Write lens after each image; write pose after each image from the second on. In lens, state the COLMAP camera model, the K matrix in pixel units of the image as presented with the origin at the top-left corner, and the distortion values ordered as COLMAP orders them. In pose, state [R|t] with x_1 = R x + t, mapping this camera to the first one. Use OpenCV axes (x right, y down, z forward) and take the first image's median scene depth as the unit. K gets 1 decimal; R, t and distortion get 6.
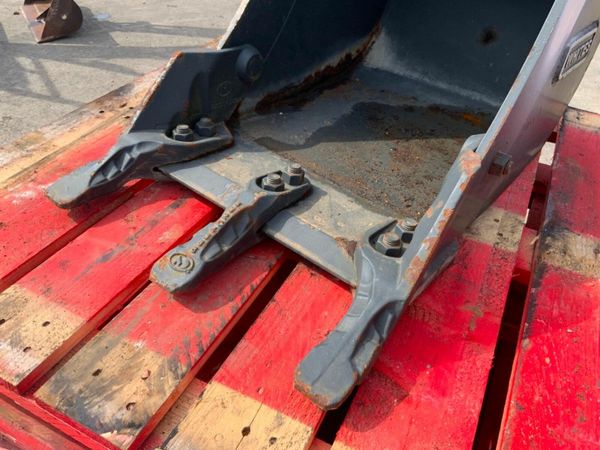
lens RADIAL K [[501.8, 0, 302.5], [0, 501.8, 224.3], [0, 0, 1]] dist [0.057647, -0.126318]
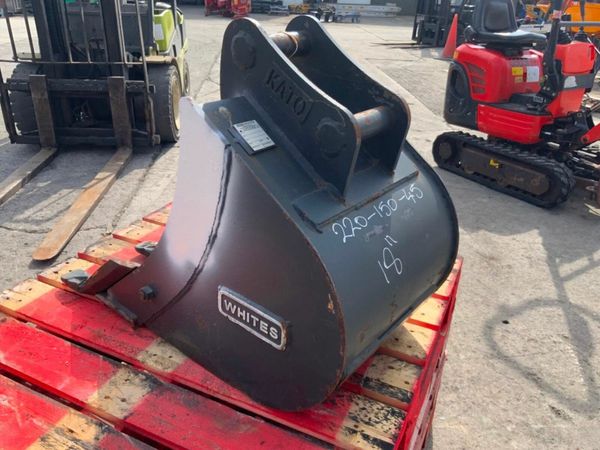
lens RADIAL K [[501.8, 0, 300.3], [0, 501.8, 224.6], [0, 0, 1]] dist [0.057647, -0.126318]
pose [[0.017837, 0.382667, -0.923714, 1.468730], [-0.650819, 0.705787, 0.279819, -0.854065], [0.759023, 0.596180, 0.261636, 0.639158]]
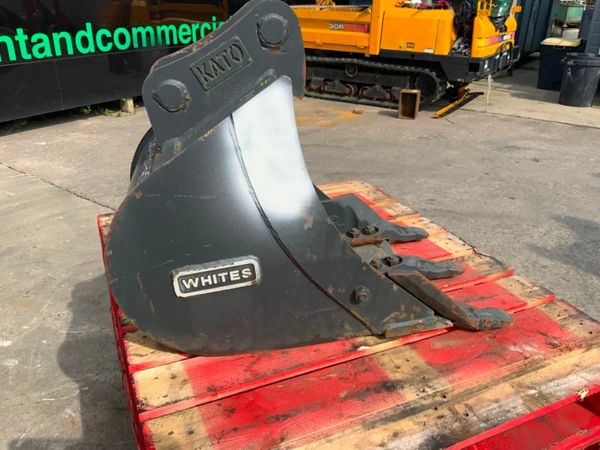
lens RADIAL K [[501.8, 0, 297.6], [0, 501.8, 226.9], [0, 0, 1]] dist [0.057647, -0.126318]
pose [[-0.766086, -0.324490, 0.554814, -0.671727], [0.359858, 0.498684, 0.788553, -1.492135], [-0.532555, 0.803754, -0.265265, 1.345009]]
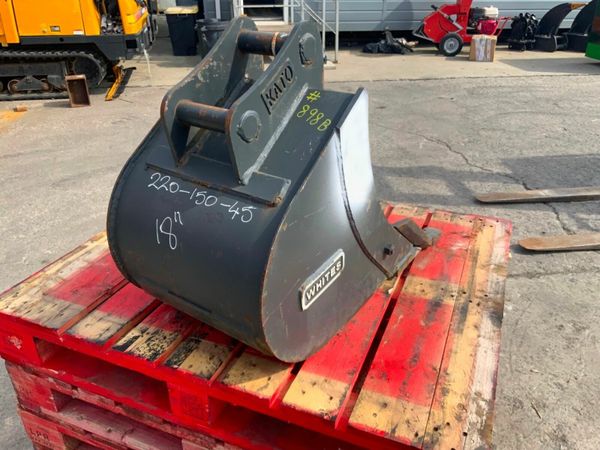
lens RADIAL K [[501.8, 0, 297.7], [0, 501.8, 226.4], [0, 0, 1]] dist [0.057647, -0.126318]
pose [[-0.996893, -0.014371, -0.077452, 0.267687], [-0.076691, 0.401638, 0.912582, -1.798951], [0.017993, 0.915686, -0.401492, 1.623333]]
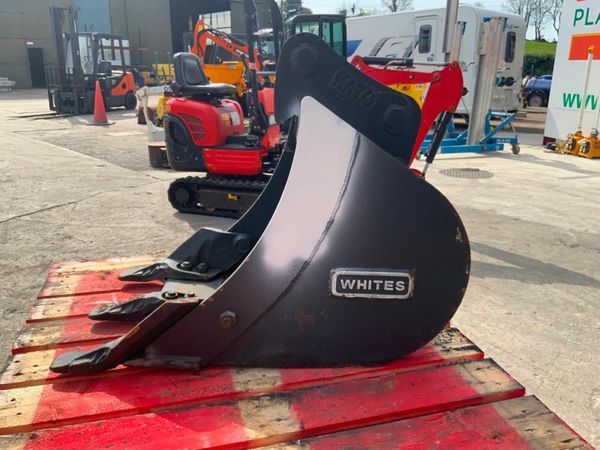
lens RADIAL K [[501.8, 0, 303.0], [0, 501.8, 224.3], [0, 0, 1]] dist [0.057647, -0.126318]
pose [[0.666095, 0.179110, -0.724042, 1.291941], [-0.447715, 0.872415, -0.196069, -0.136970], [0.596547, 0.454765, 0.661302, -0.033092]]
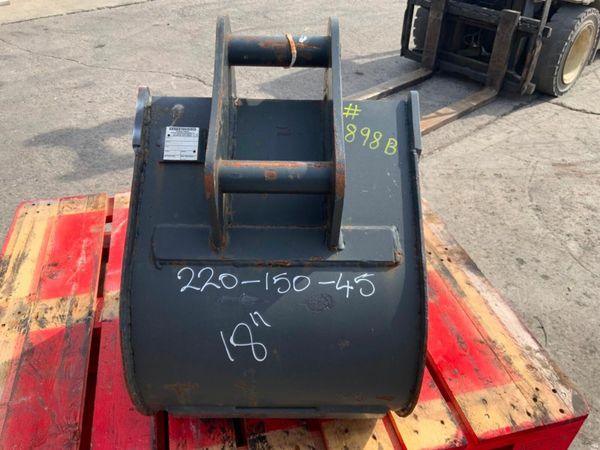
lens RADIAL K [[501.8, 0, 299.7], [0, 501.8, 225.2], [0, 0, 1]] dist [0.057647, -0.126318]
pose [[-0.763360, 0.319129, -0.561639, 0.863398], [-0.453536, 0.354341, 0.817770, -1.480668], [0.459986, 0.878976, -0.125753, 1.097133]]
